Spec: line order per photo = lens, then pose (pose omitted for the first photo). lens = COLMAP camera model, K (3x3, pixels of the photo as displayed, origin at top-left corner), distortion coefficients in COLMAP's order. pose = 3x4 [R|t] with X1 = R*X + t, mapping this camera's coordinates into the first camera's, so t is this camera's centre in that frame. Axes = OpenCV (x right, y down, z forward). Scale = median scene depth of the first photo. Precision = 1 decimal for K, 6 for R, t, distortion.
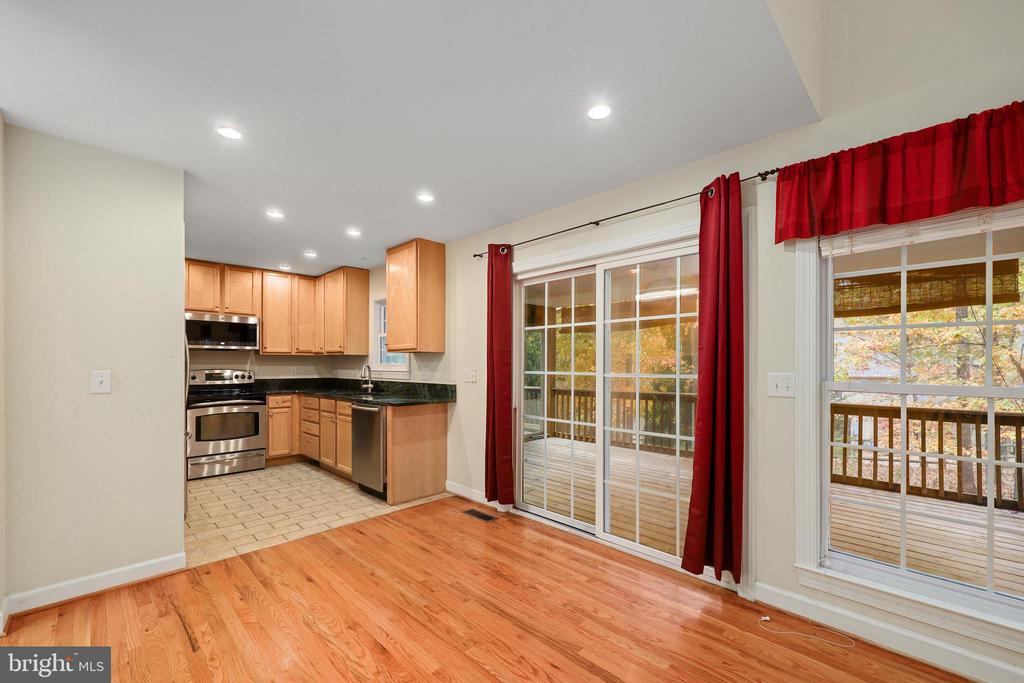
lens RADIAL K [[423.0, 0, 510.3], [0, 423.0, 365.7], [0, 0, 1]] dist [0.000947, 0.000055]
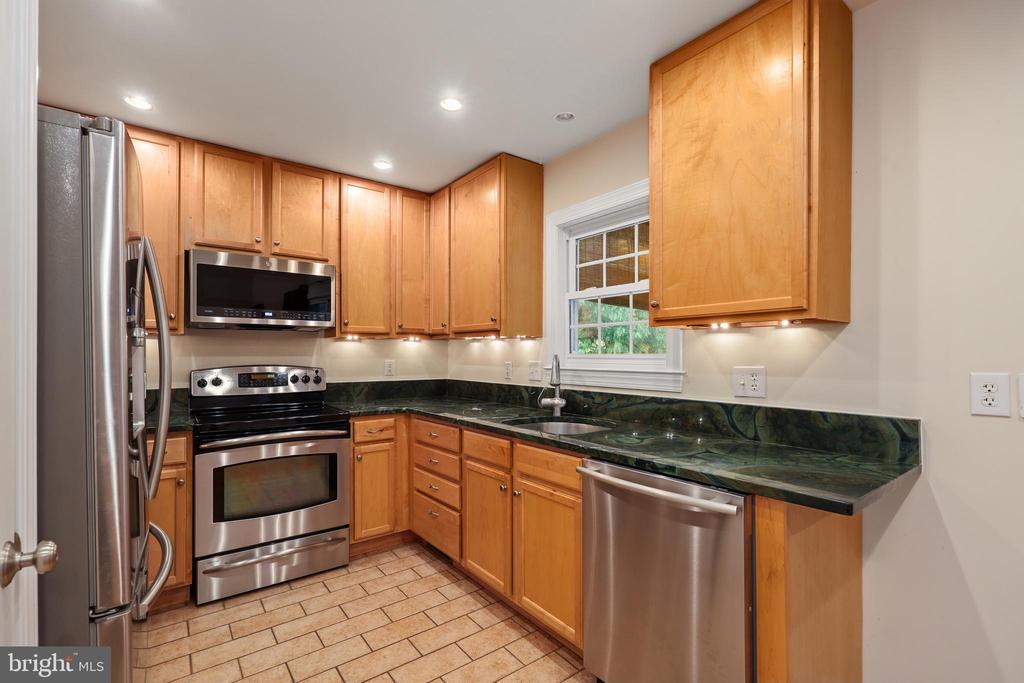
lens RADIAL K [[457.8, 0, 513.4], [0, 457.8, 358.0], [0, 0, 1]] dist [-0.000995, -0.000006]
pose [[0.992100, 0.001940, -0.125438, -0.317547], [-0.001257, 0.999984, 0.005528, -0.003824], [0.125447, -0.005327, 0.992086, 0.488082]]
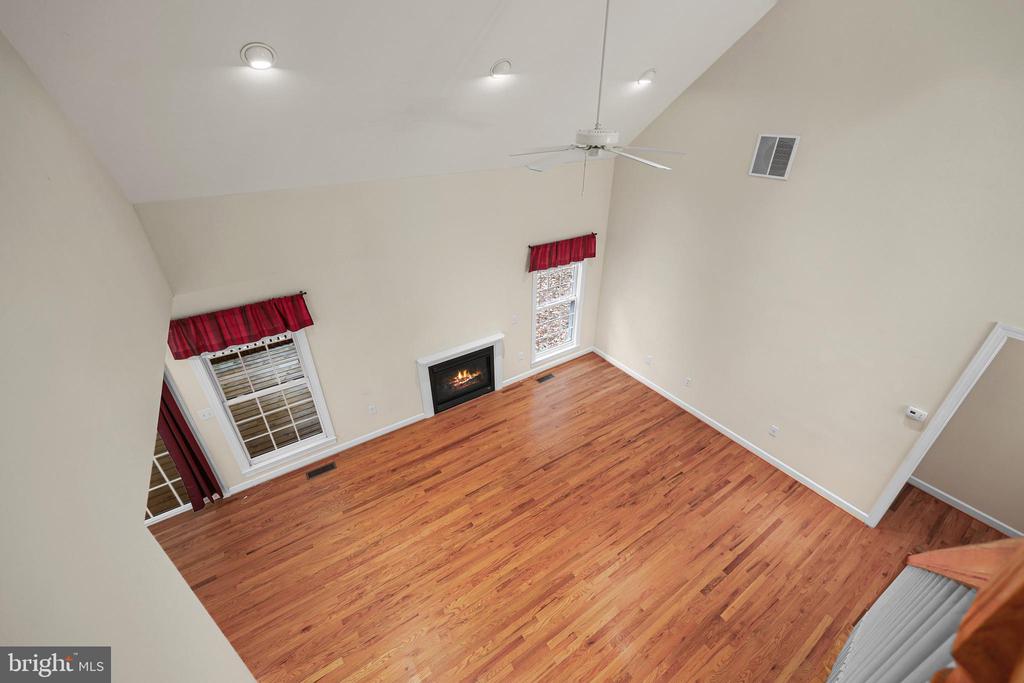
lens RADIAL K [[409.9, 0, 512.0], [0, 409.9, 341.5], [0, 0, 1]] dist [-0.000345, -0.000073]
pose [[0.203089, -0.498712, 0.842639, -0.233297], [0.000830, 0.860661, 0.509178, -0.540745], [-0.979160, -0.102709, 0.175205, -0.319308]]
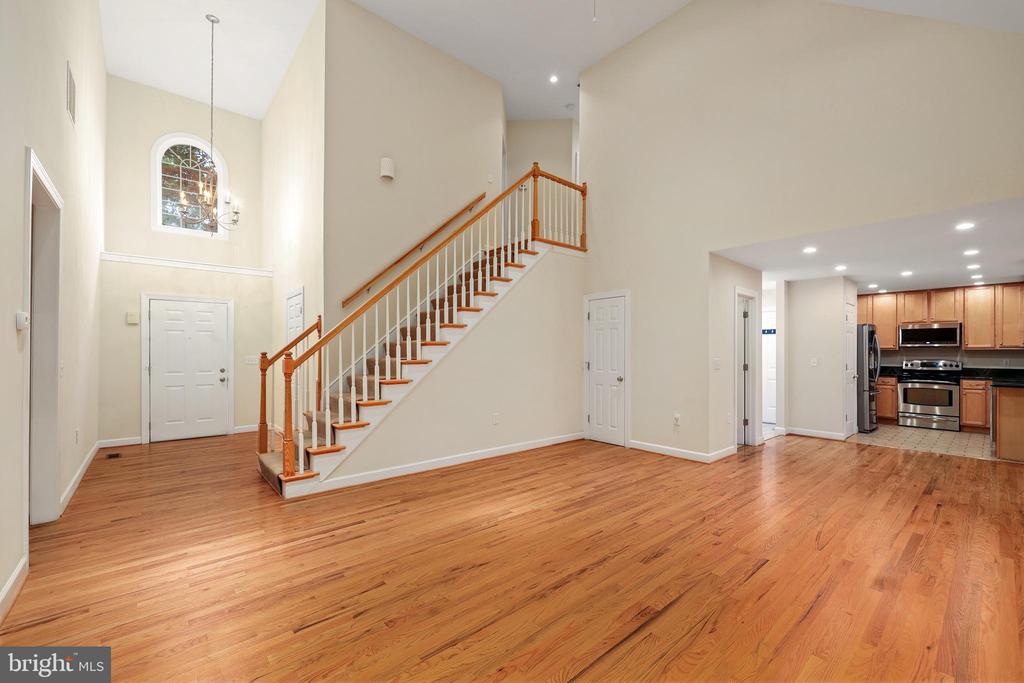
lens RADIAL K [[409.9, 0, 512.0], [0, 409.9, 341.5], [0, 0, 1]] dist [-0.000345, -0.000073]
pose [[-0.082959, -0.025982, -0.996214, 0.888741], [-0.003509, 0.999661, -0.025780, -0.013814], [0.996547, 0.001357, -0.083022, -0.356773]]
